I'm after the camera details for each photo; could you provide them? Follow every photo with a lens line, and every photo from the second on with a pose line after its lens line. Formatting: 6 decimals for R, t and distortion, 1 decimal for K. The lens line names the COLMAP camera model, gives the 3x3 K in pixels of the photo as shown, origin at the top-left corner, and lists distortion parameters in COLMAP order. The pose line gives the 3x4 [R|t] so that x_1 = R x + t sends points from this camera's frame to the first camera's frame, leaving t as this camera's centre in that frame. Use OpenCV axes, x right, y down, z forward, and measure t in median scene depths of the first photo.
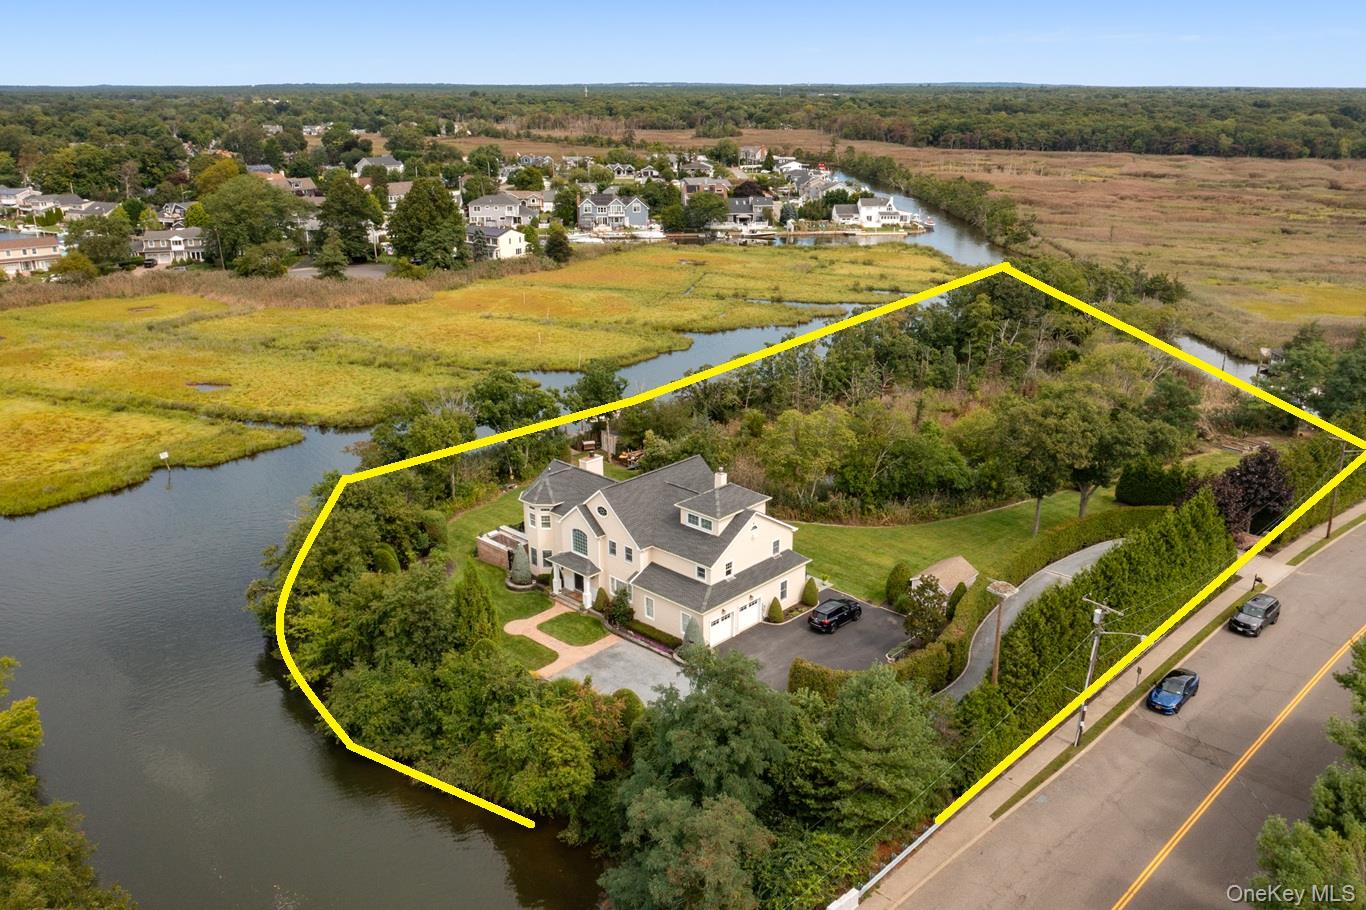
lens RADIAL K [[1100.2, 0, 683.0], [0, 1100.2, 455.0], [0, 0, 1]] dist [-0.011806, 0.004829]
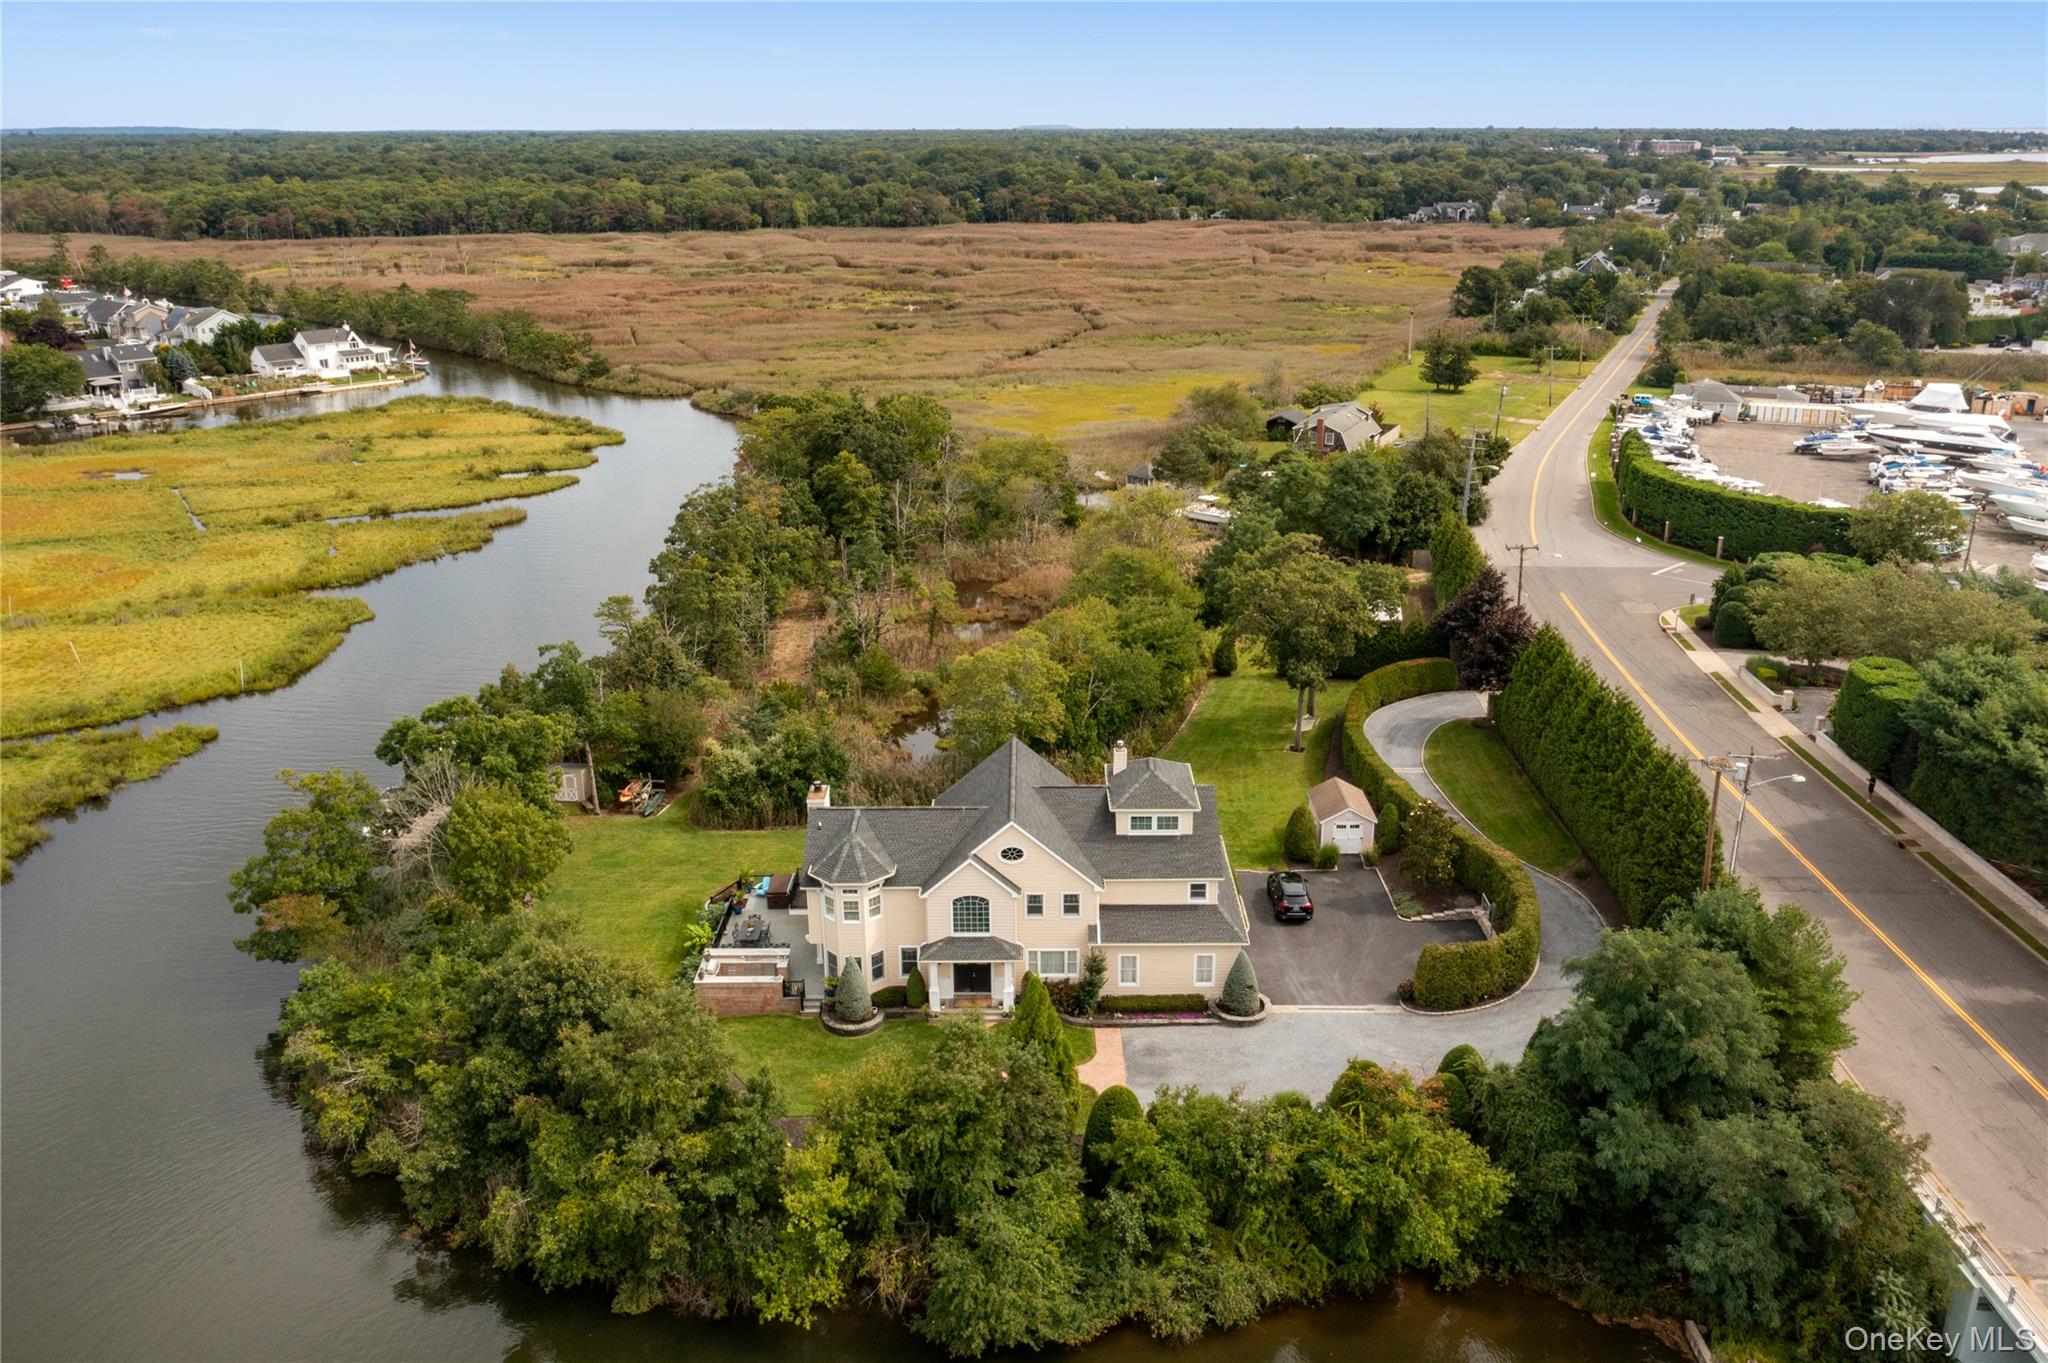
lens RADIAL K [[1649.5, 0, 1024.0], [0, 1649.5, 681.5], [0, 0, 1]] dist [-0.011806, 0.004829]
pose [[0.722097, -0.224206, 0.654453, -0.188296], [0.224345, 0.970792, 0.085046, -0.035082], [-0.654405, 0.085412, 0.751305, 0.077374]]
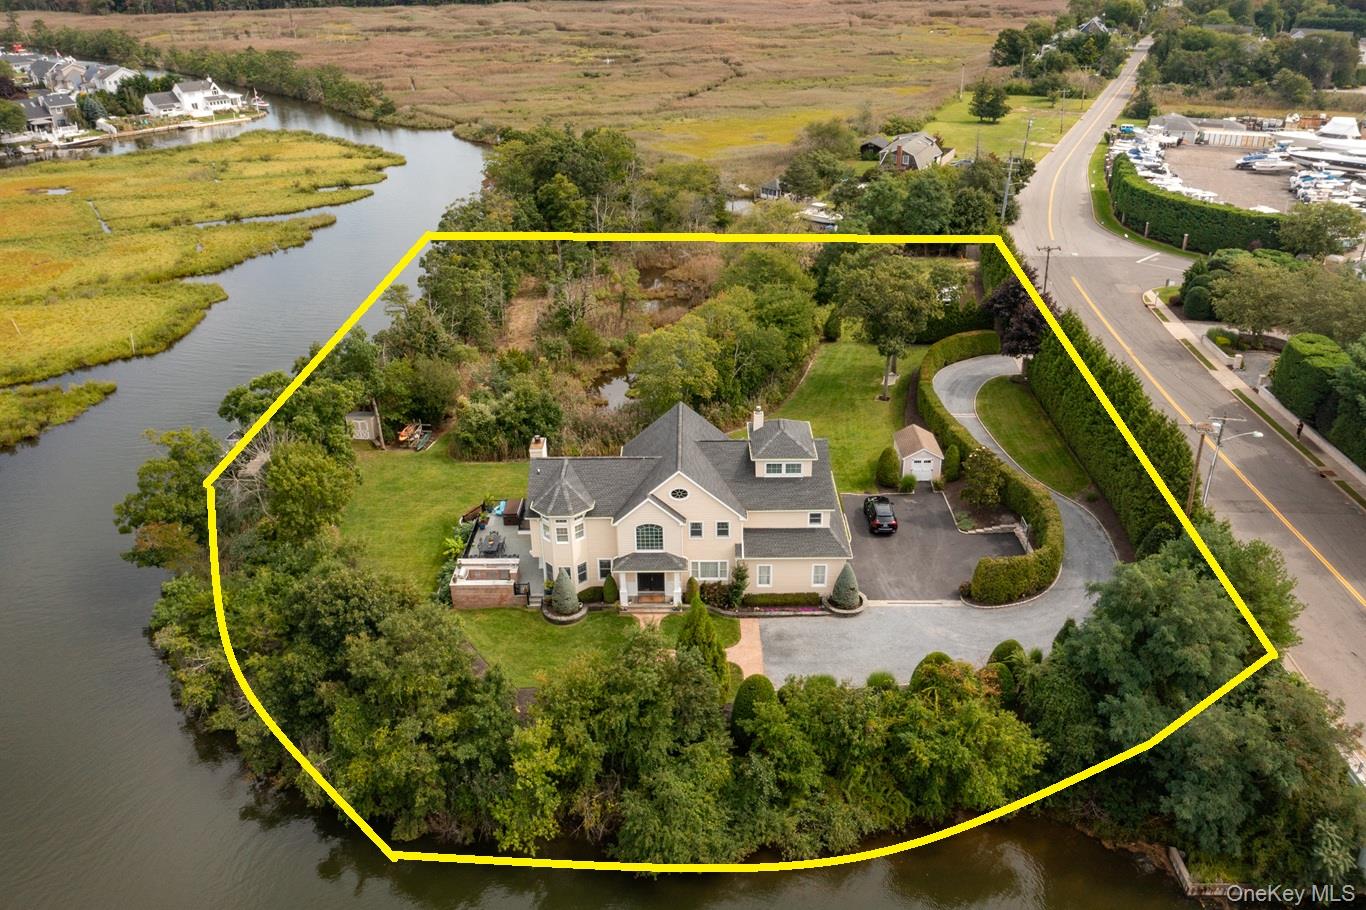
lens RADIAL K [[1096.4, 0, 683.0], [0, 1096.4, 455.0], [0, 0, 1]] dist [-0.015558, -0.001589]
pose [[0.724759, -0.308317, 0.616169, -0.167045], [0.229377, 0.951249, 0.206182, -0.043602], [-0.649700, -0.008097, 0.760147, 0.097256]]
